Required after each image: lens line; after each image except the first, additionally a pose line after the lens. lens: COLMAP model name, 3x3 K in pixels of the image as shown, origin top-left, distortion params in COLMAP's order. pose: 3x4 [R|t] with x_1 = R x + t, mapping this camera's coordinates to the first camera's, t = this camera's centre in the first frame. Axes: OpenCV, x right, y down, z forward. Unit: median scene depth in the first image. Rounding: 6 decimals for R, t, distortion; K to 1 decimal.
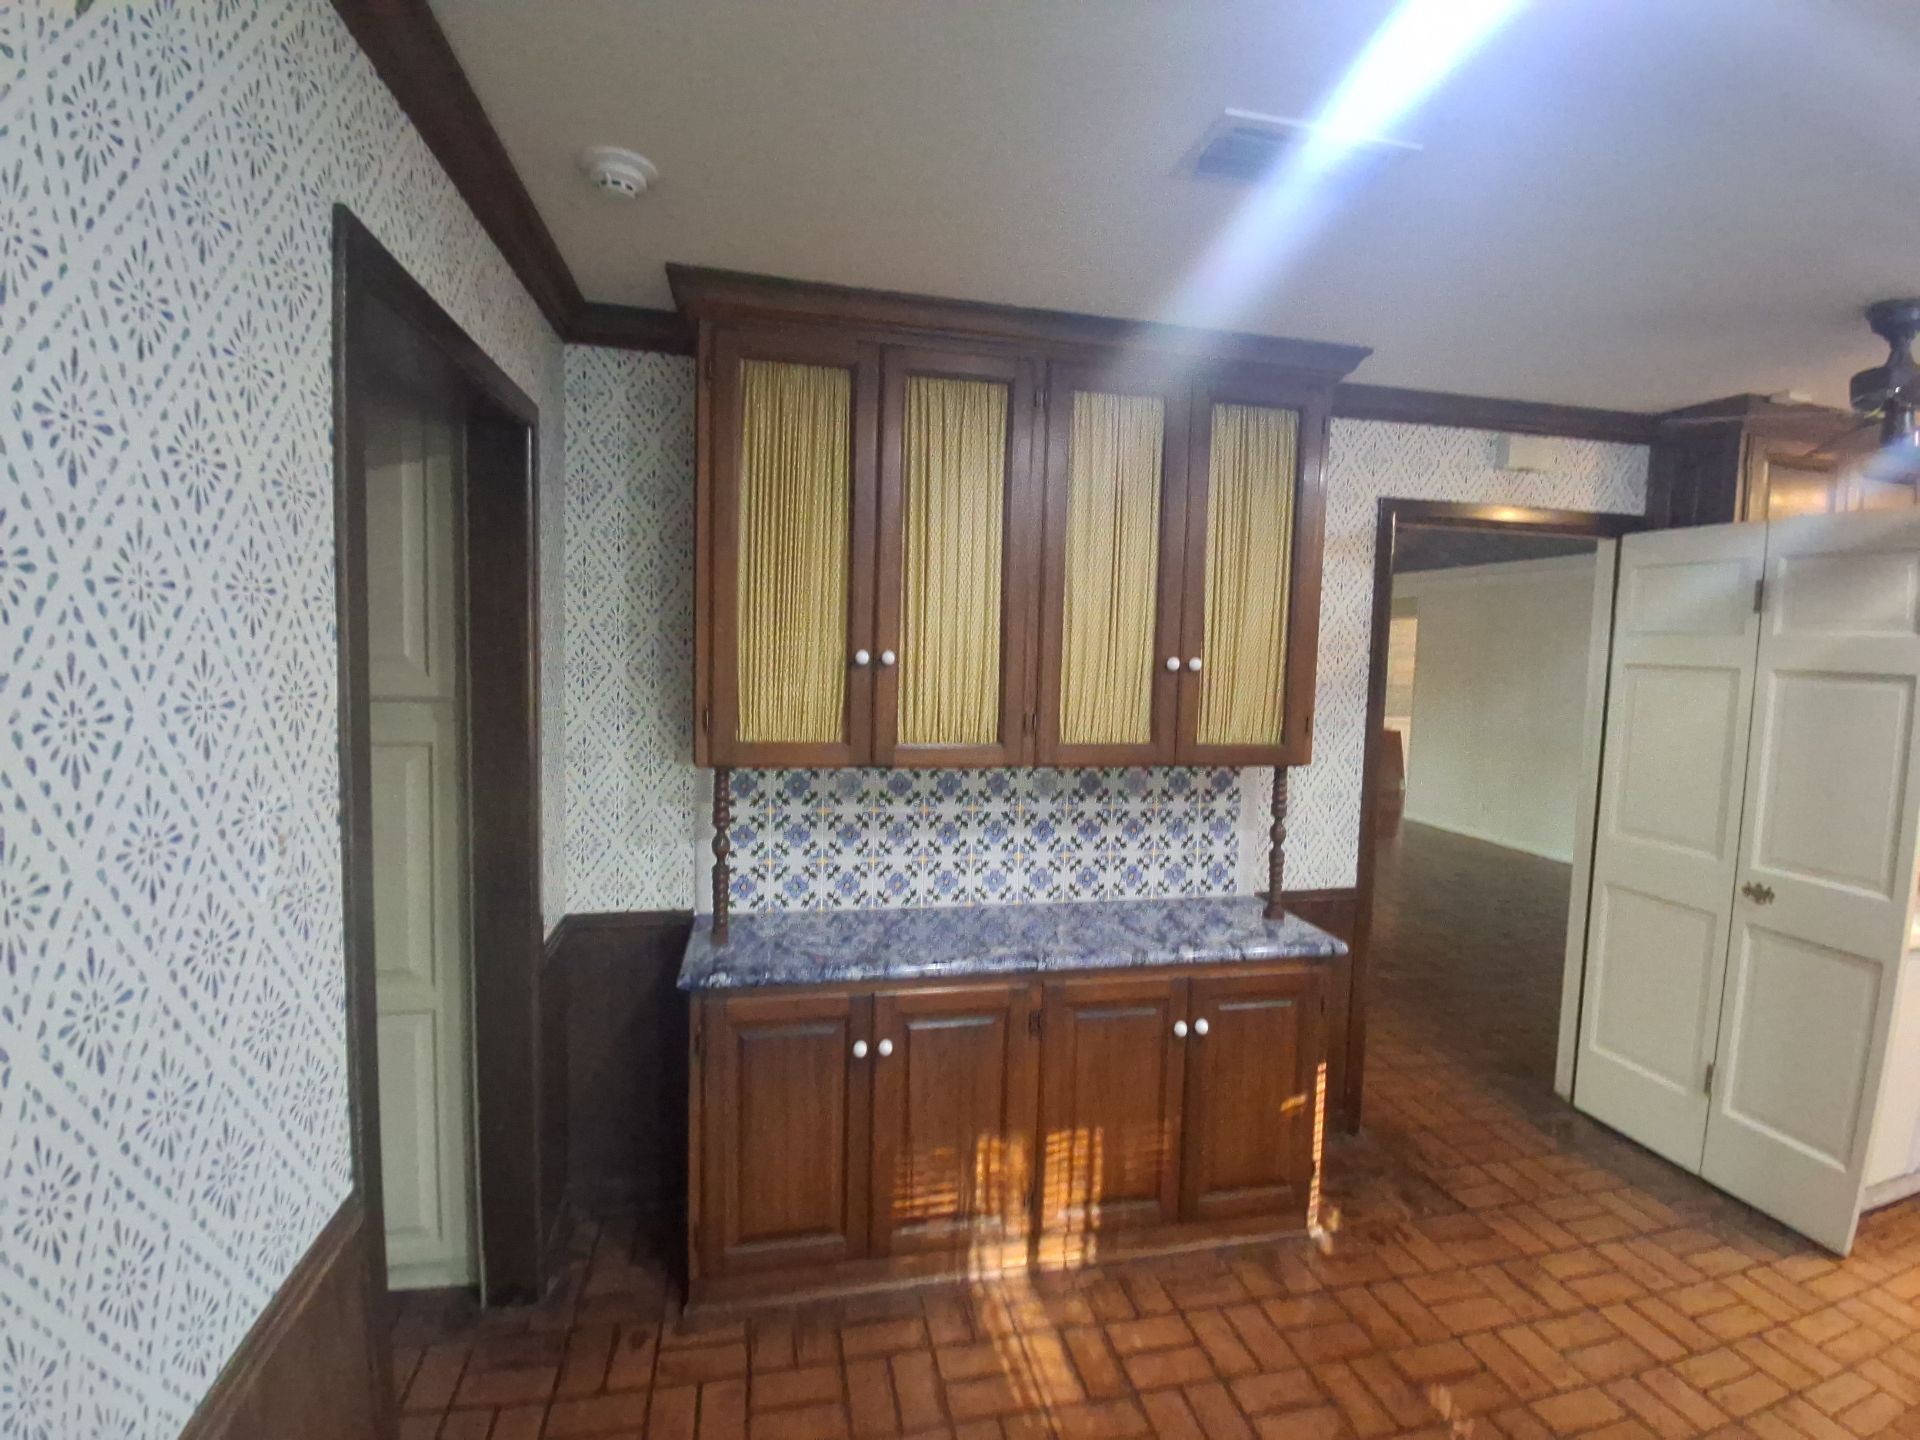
lens RADIAL K [[884.5, 0, 960.0], [0, 884.5, 720.0], [0, 0, 1]] dist [0.035753, -0.045215]
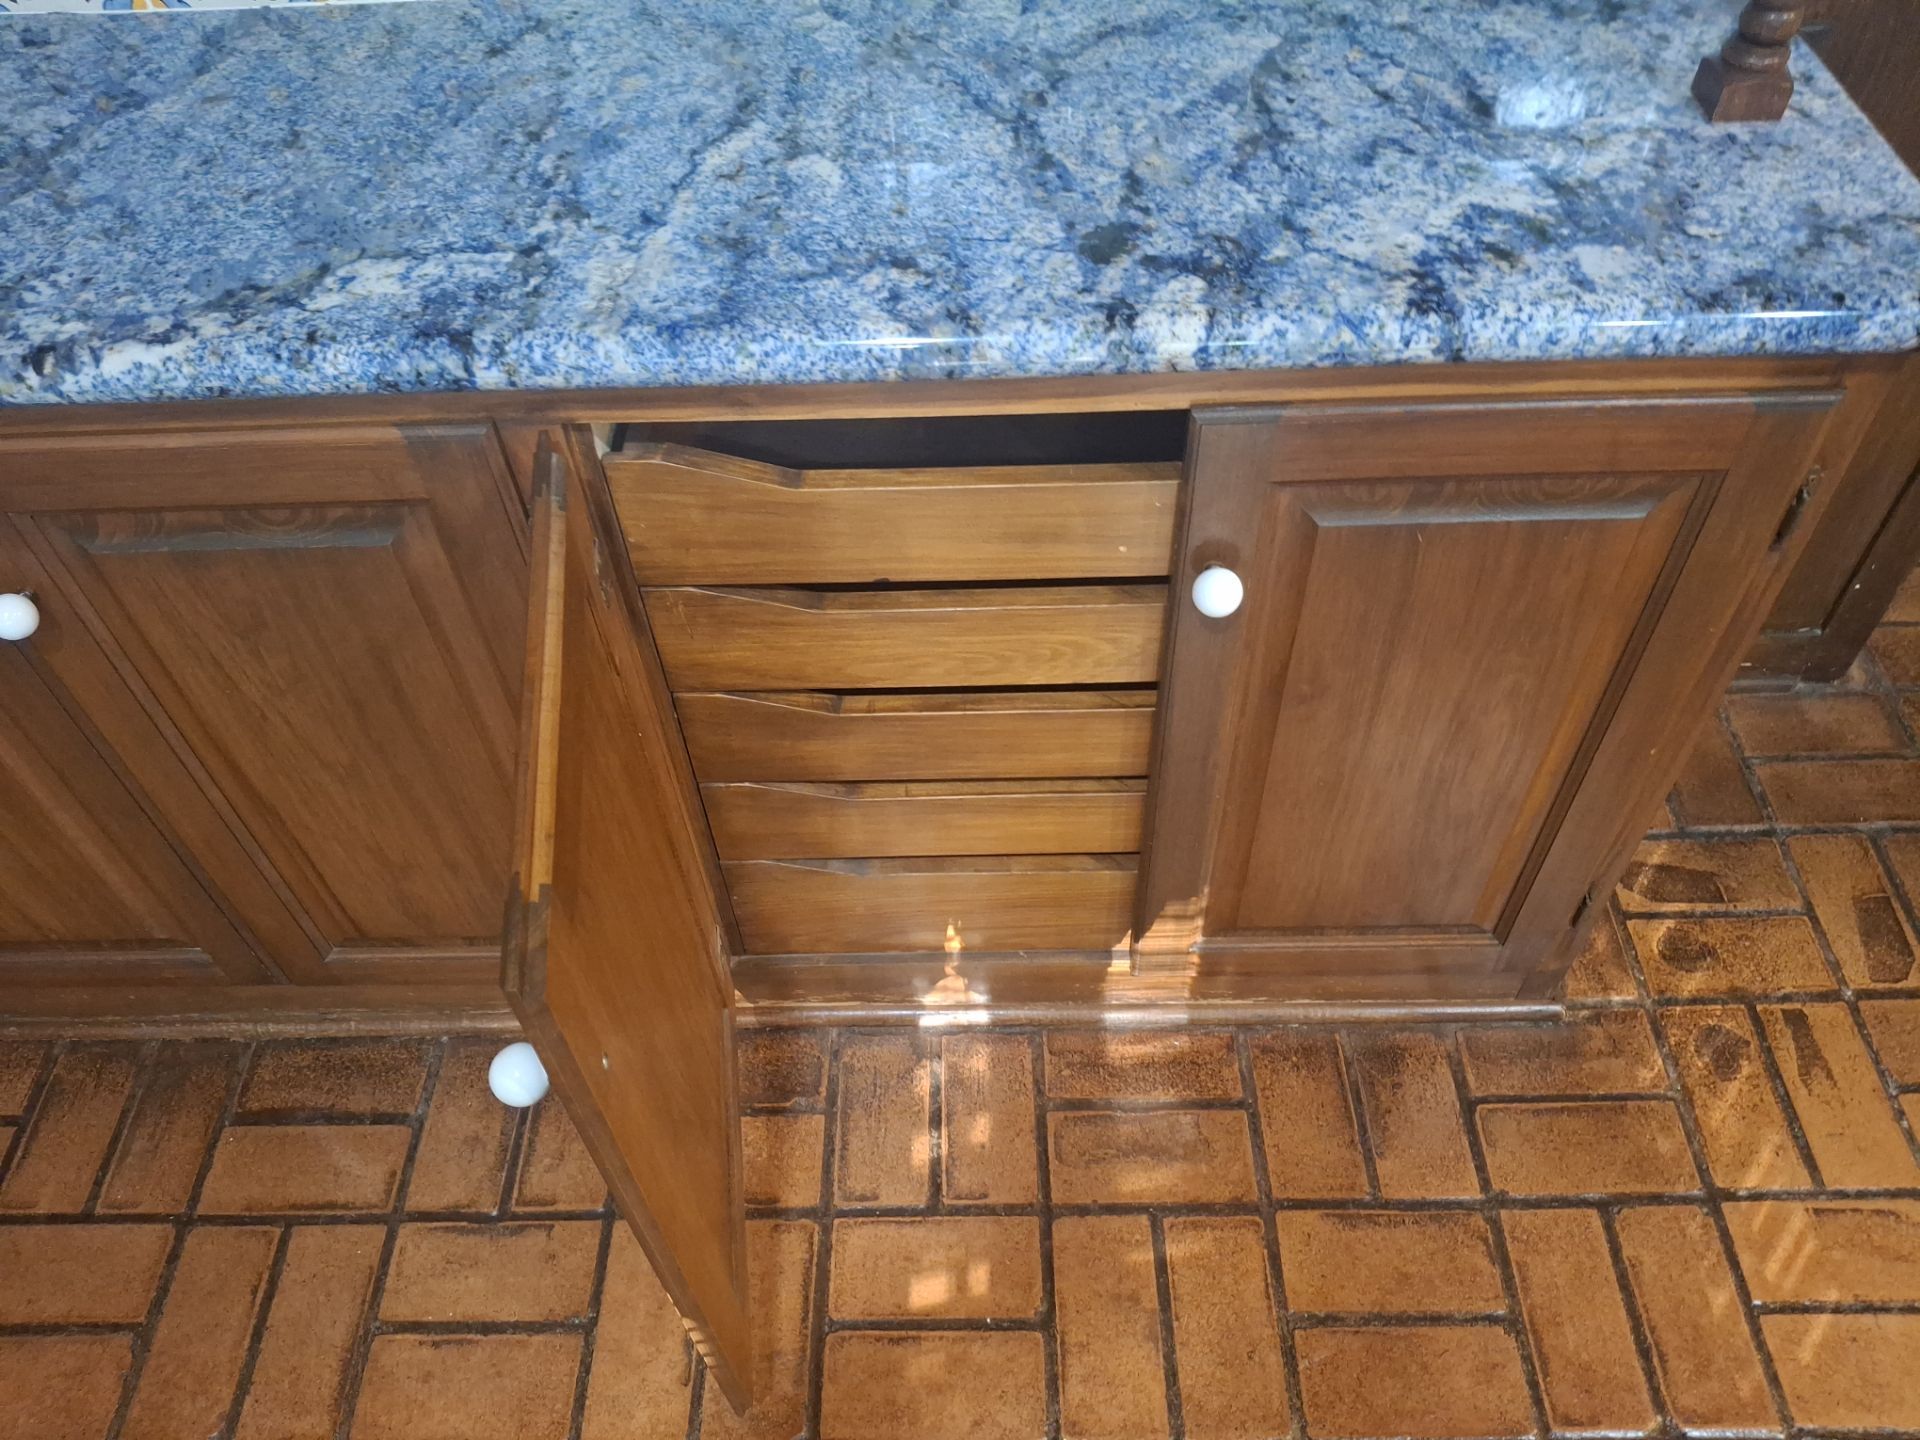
lens RADIAL K [[1389.8, 0, 960.0], [0, 1389.8, 720.0], [0, 0, 1]] dist [-0.001468, -0.001034]
pose [[0.970875, 0.130124, -0.201170, 0.297655], [0.051875, 0.705567, 0.706742, 0.090013], [0.233903, -0.696593, 0.678268, 0.718997]]
